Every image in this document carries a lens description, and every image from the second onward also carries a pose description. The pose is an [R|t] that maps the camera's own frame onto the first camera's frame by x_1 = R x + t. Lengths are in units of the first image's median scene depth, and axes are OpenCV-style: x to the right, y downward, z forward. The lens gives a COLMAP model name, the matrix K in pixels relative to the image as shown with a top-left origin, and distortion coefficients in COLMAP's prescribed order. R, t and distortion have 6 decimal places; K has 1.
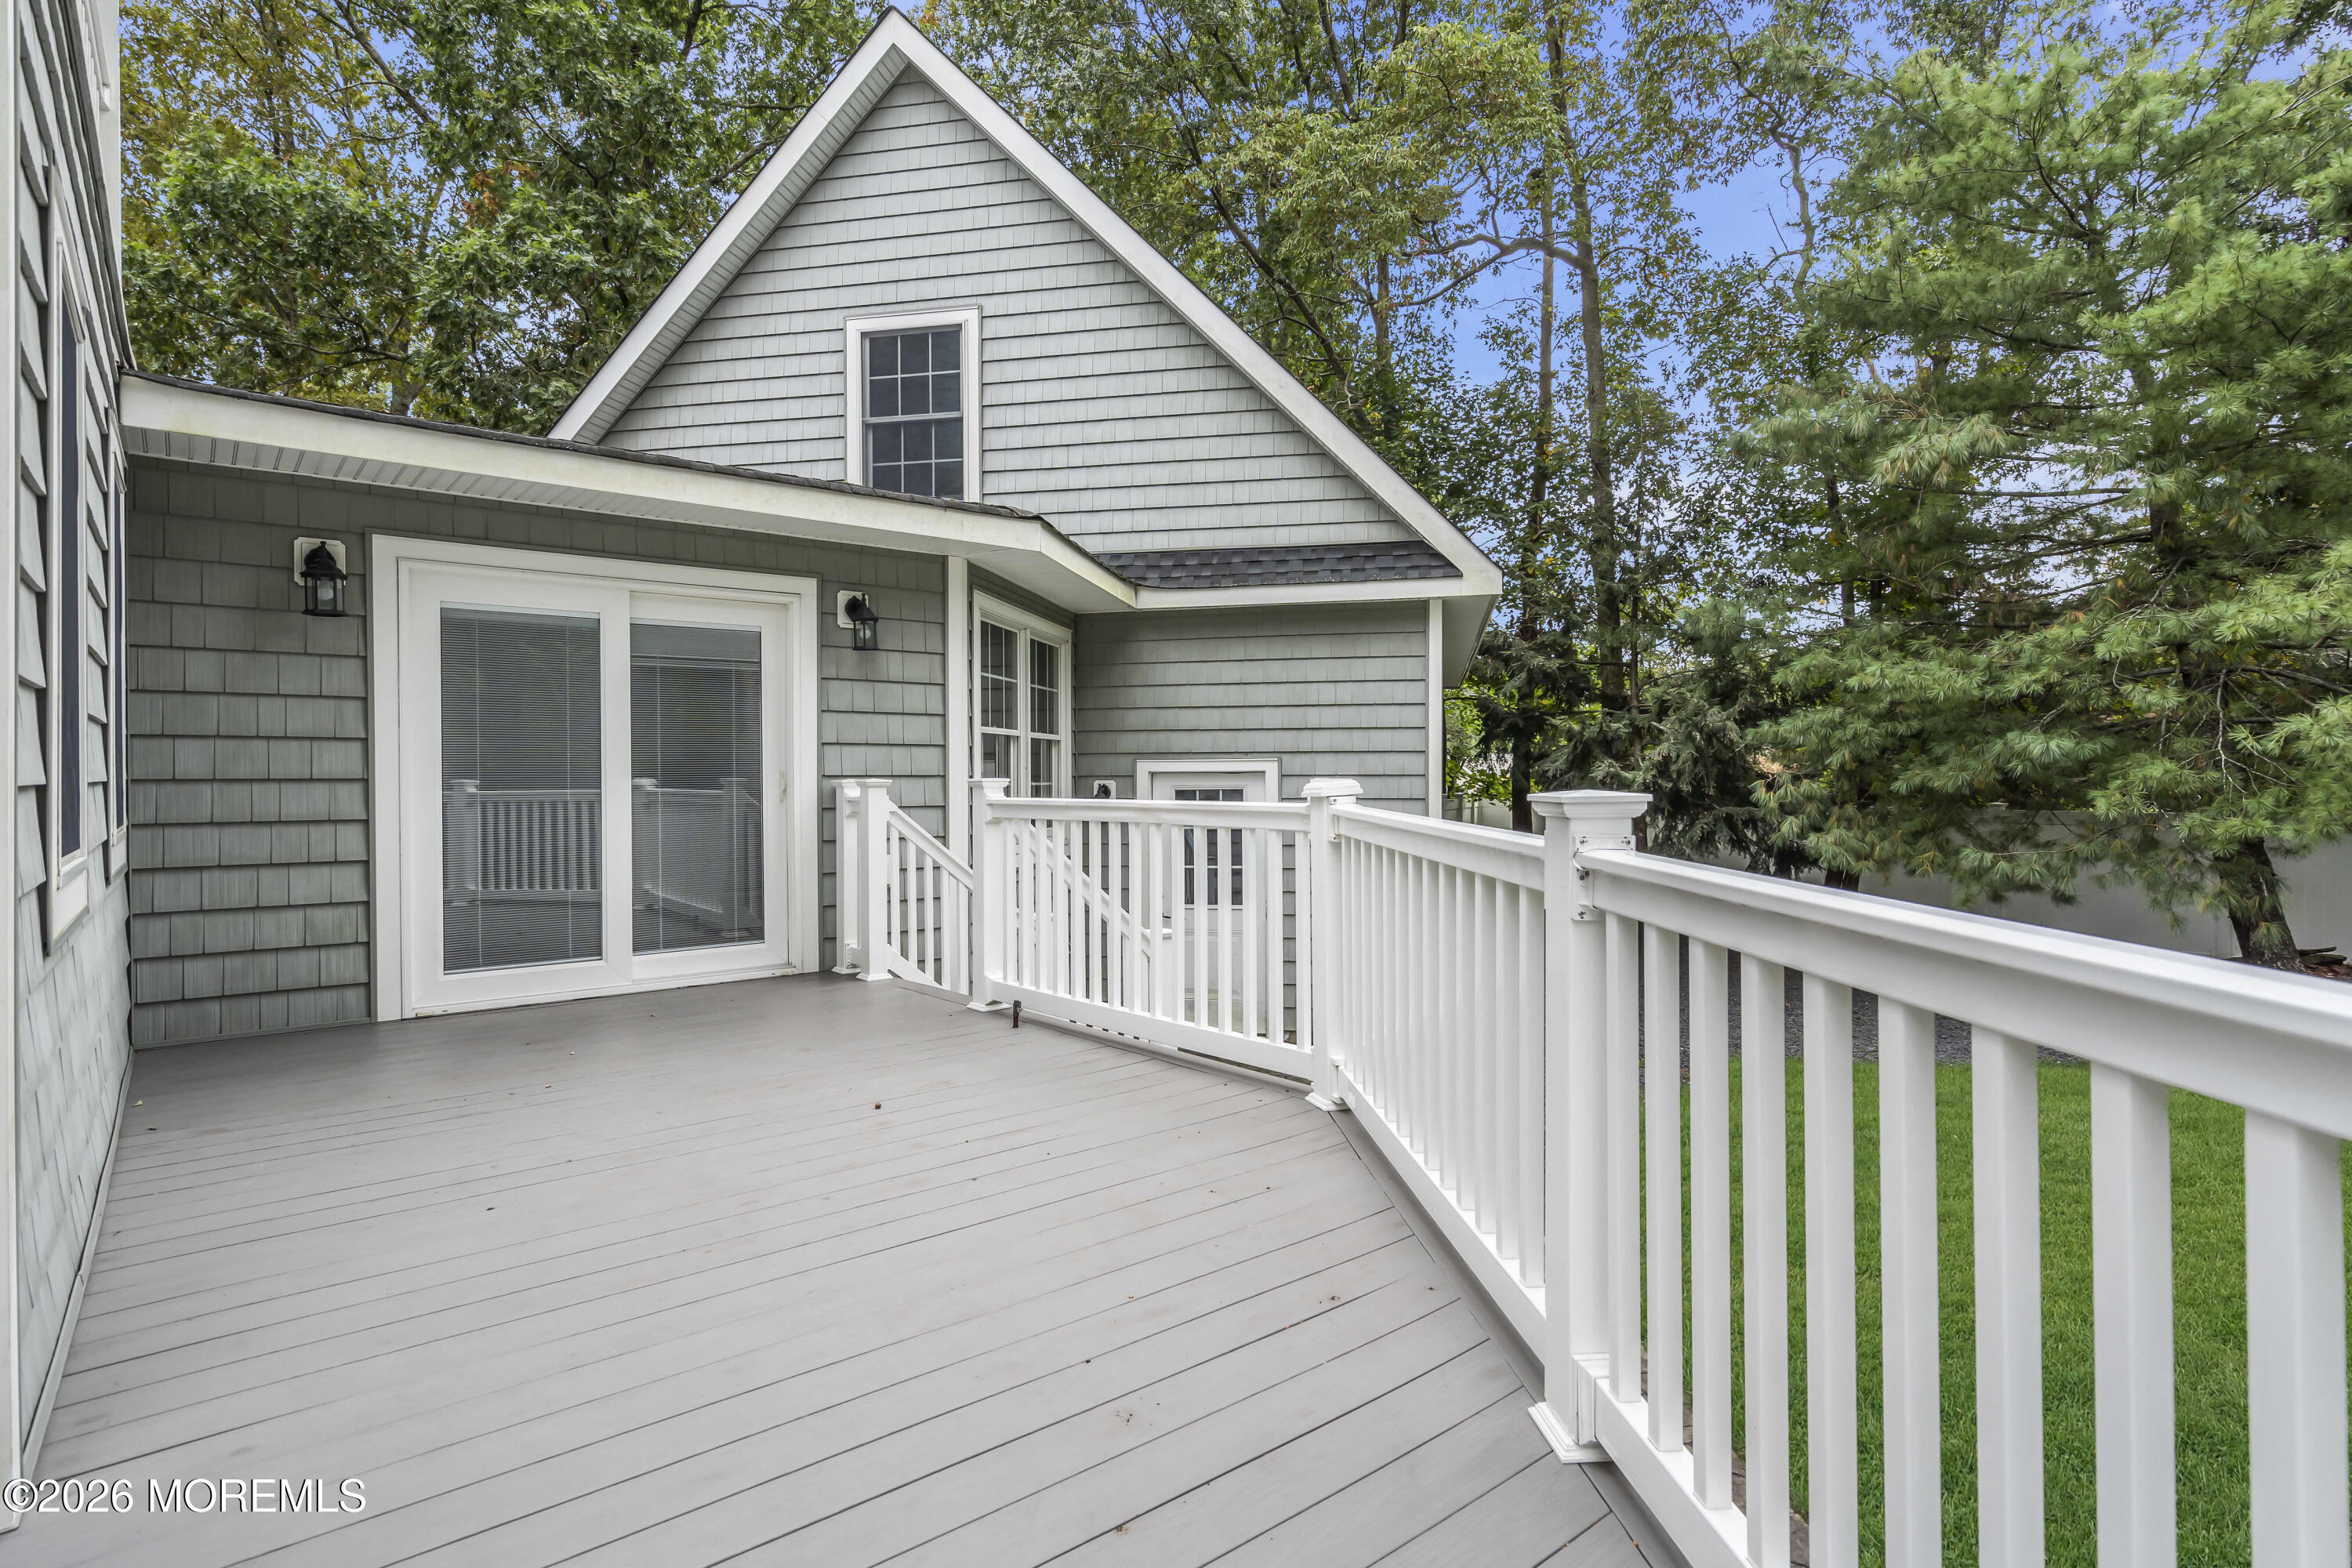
lens RADIAL K [[1196.7, 0, 1176.0], [0, 1196.7, 784.0], [0, 0, 1]] dist [-0.002990, -0.000633]
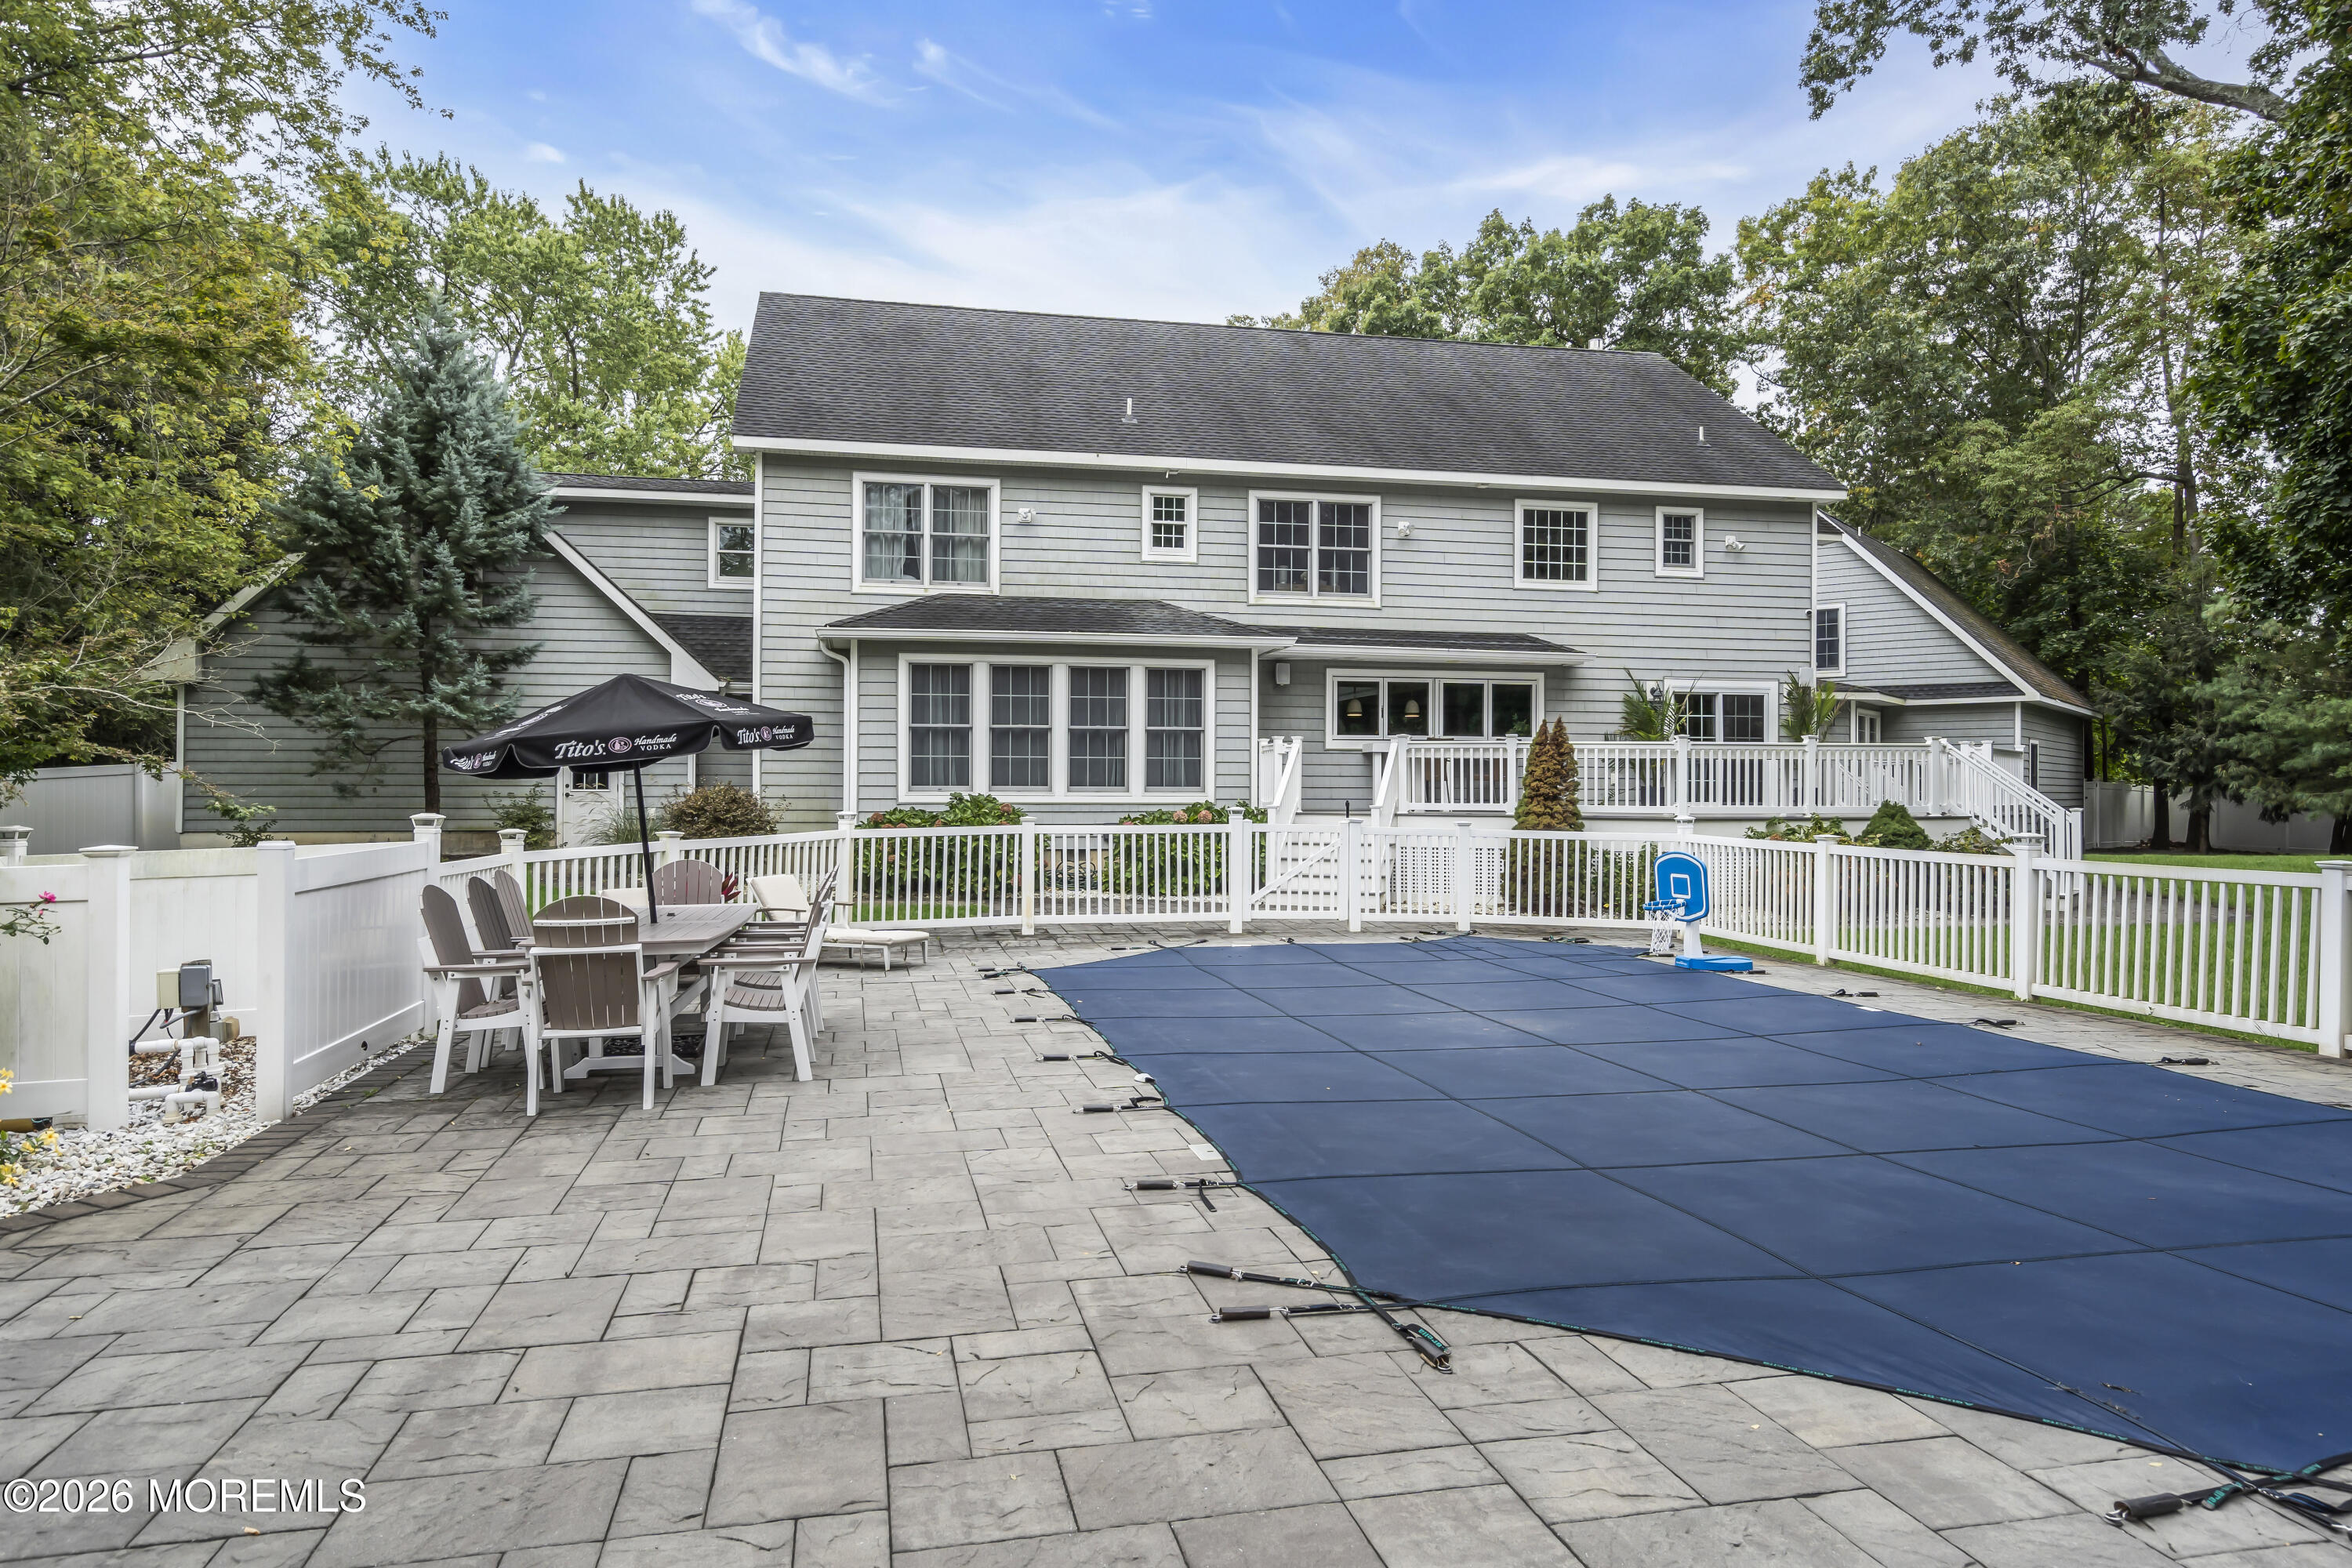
lens RADIAL K [[1488.2, 0, 1176.0], [0, 1488.2, 784.0], [0, 0, 1]] dist [0.022152, -0.002725]
pose [[0.891238, 0.007762, -0.453470, 0.043373], [-0.013726, 0.999857, -0.009861, 0.118462], [0.453328, 0.015013, 0.891217, -3.248326]]
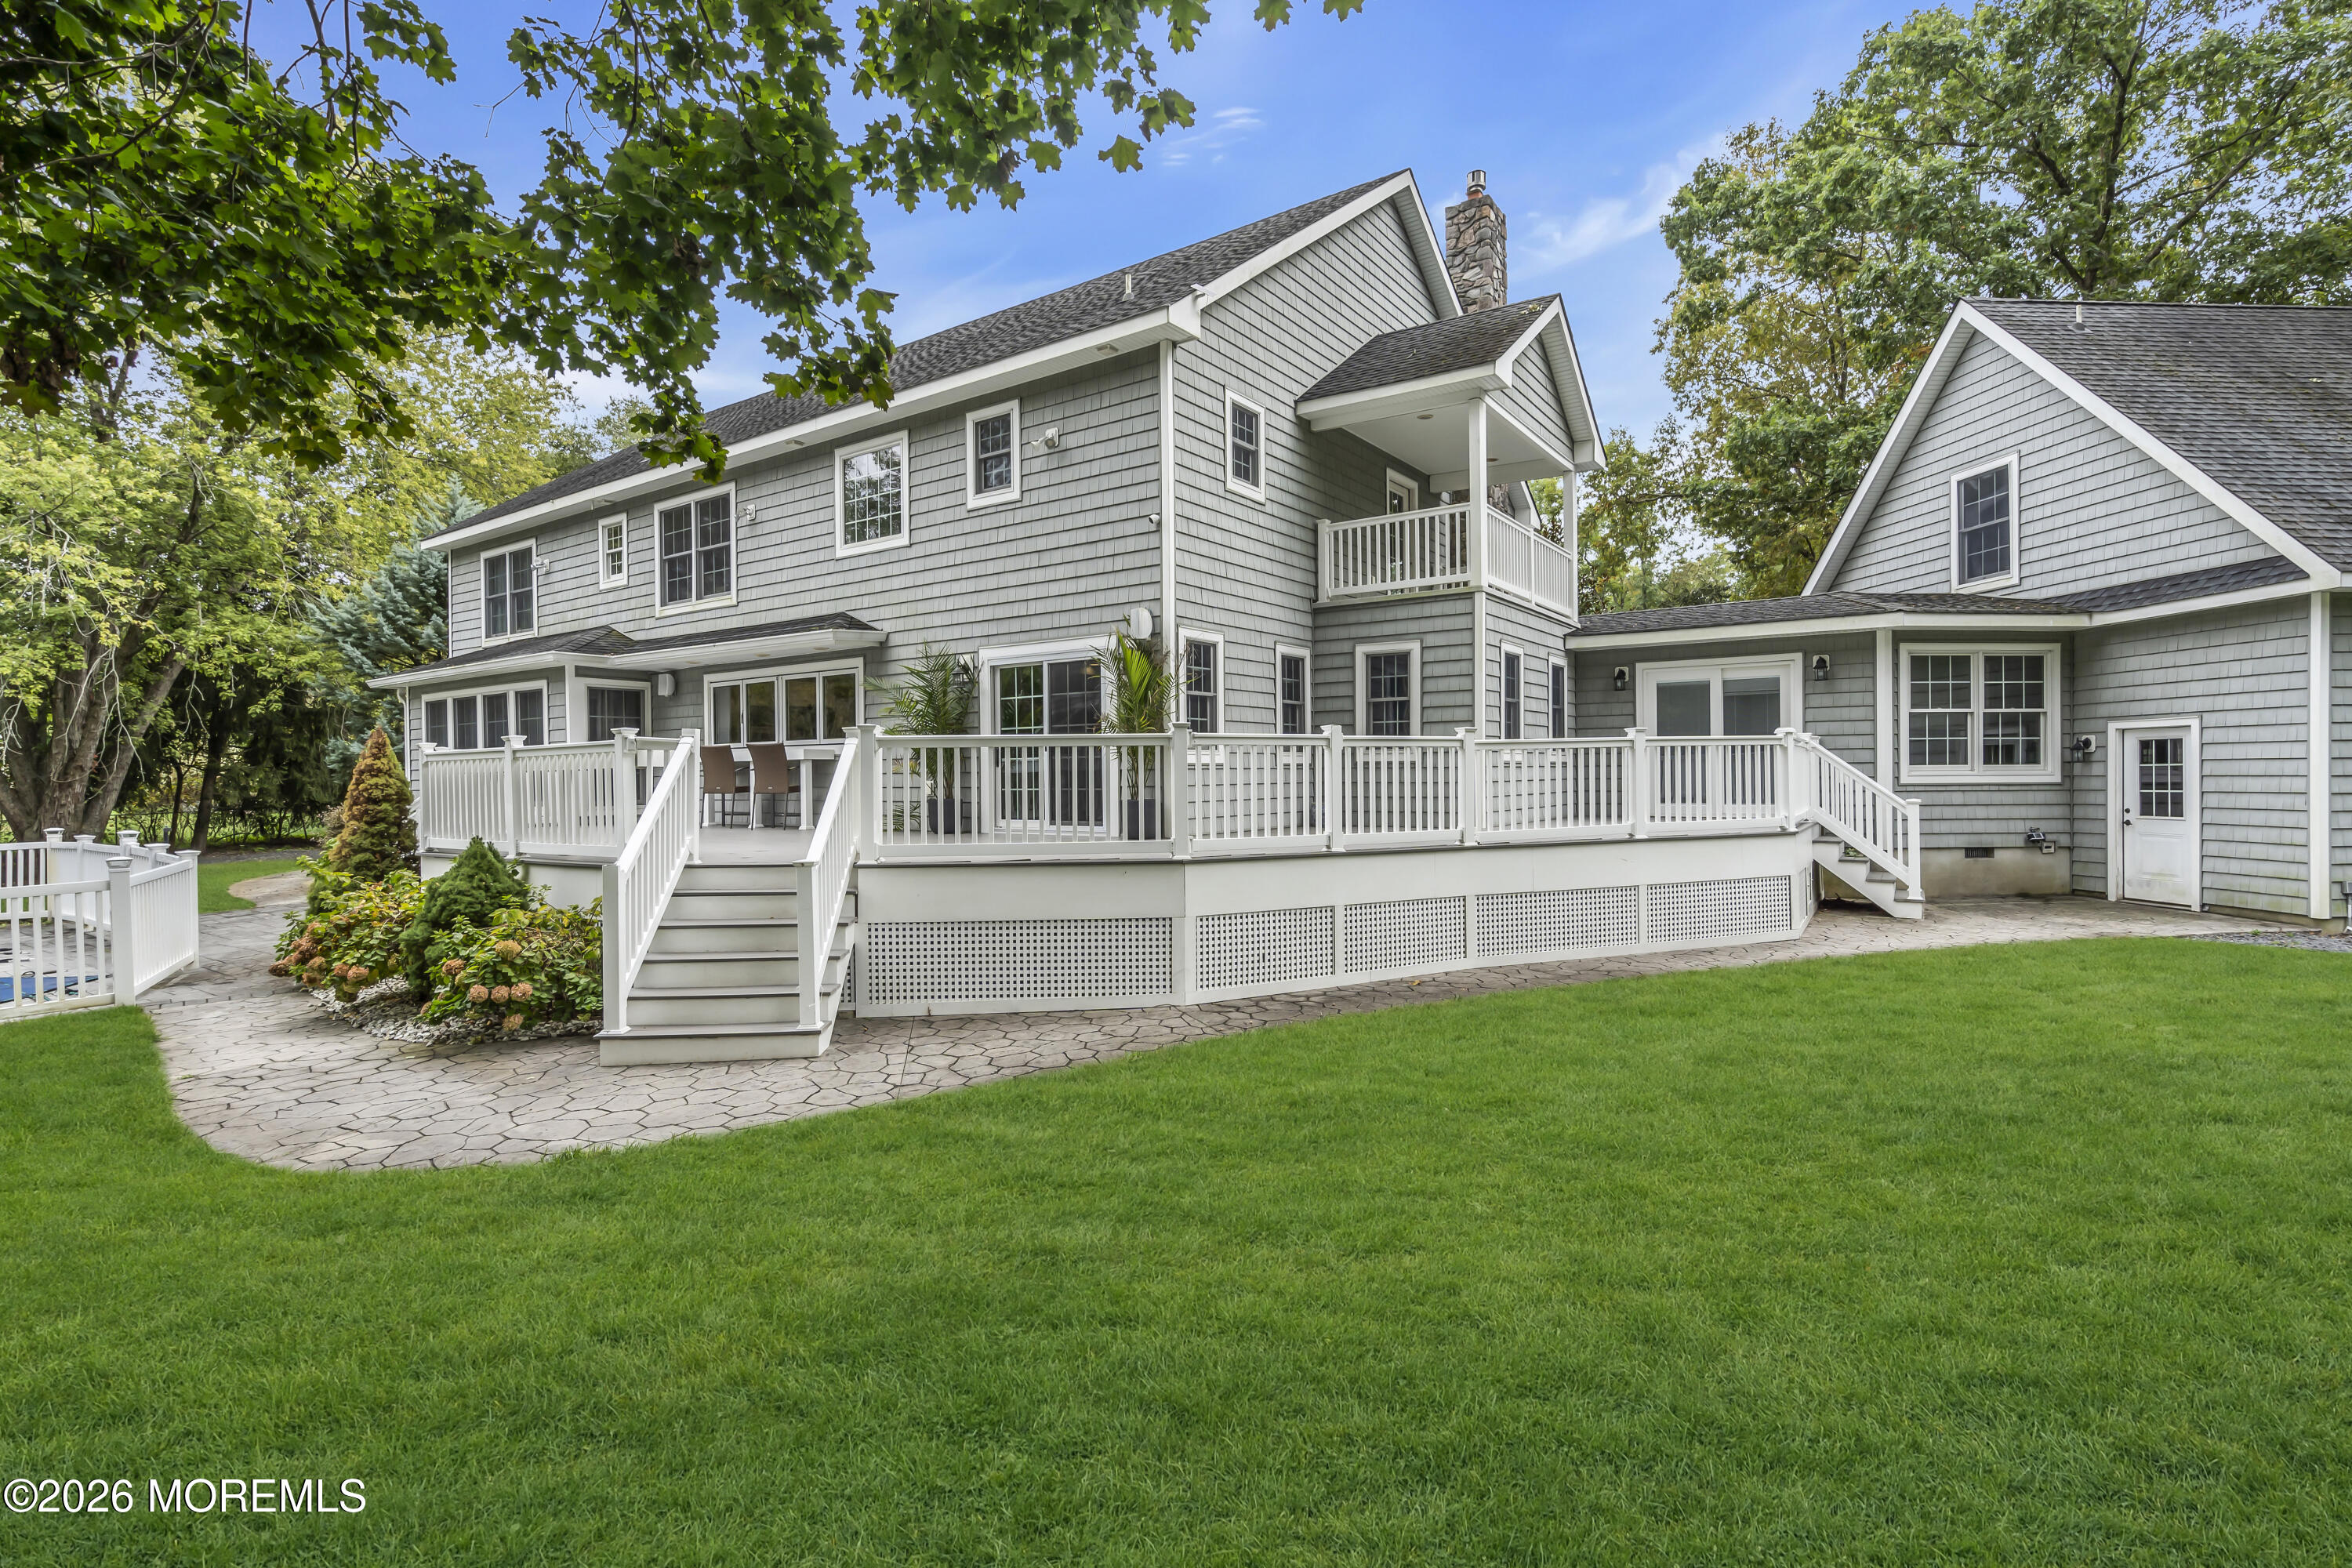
lens RADIAL K [[1089.7, 0, 1176.0], [0, 1089.7, 784.0], [0, 0, 1]] dist [0.001044, -0.000146]
pose [[0.269716, 0.010547, -0.962882, 1.056335], [-0.001176, 0.999943, 0.010624, 0.049932], [0.962939, -0.001733, 0.269713, -0.570934]]
